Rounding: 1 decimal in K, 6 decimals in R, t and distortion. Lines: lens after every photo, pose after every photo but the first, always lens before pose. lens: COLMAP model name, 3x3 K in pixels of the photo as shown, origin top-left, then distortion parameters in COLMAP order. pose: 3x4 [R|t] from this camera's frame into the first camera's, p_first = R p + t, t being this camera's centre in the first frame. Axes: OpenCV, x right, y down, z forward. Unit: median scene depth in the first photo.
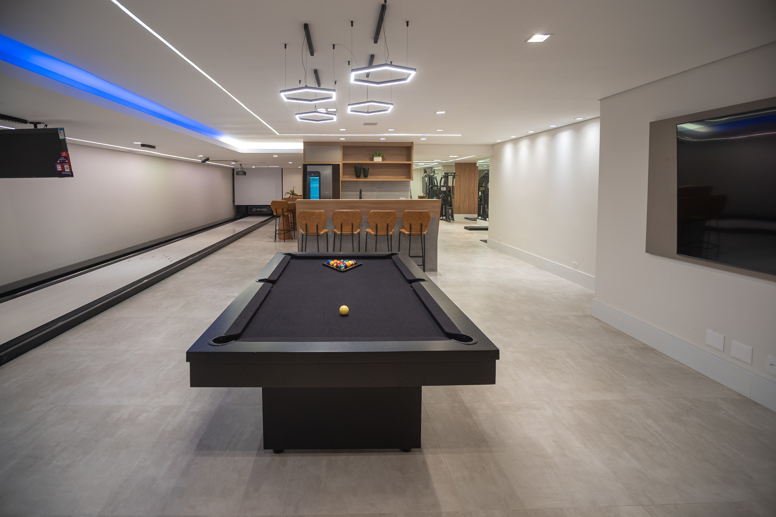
lens RADIAL K [[360.6, 0, 350.8], [0, 360.6, 189.3], [0, 0, 1]] dist [-0.016767, 0.001121]
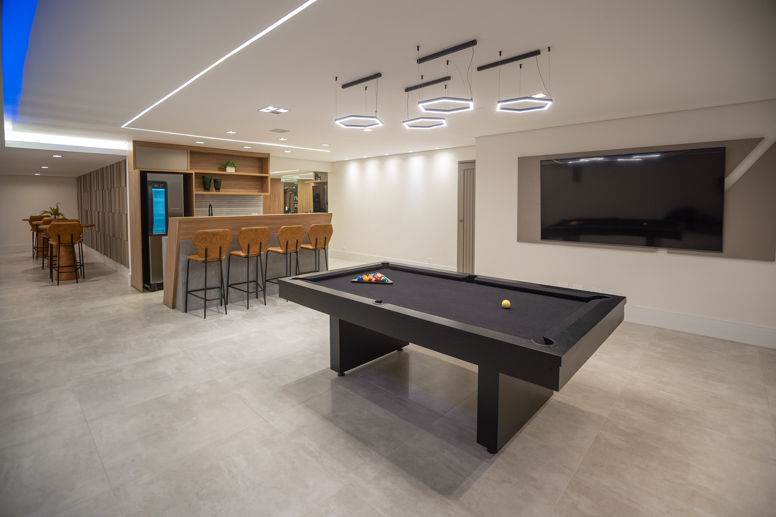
lens RADIAL K [[364.9, 0, 392.2], [0, 364.9, 199.8], [0, 0, 1]] dist [-0.023176, 0.002108]
pose [[0.704109, 0.000648, 0.710092, -0.304927], [0.013727, 0.999800, -0.014524, 0.007629], [-0.709959, 0.019974, 0.703959, 0.126233]]
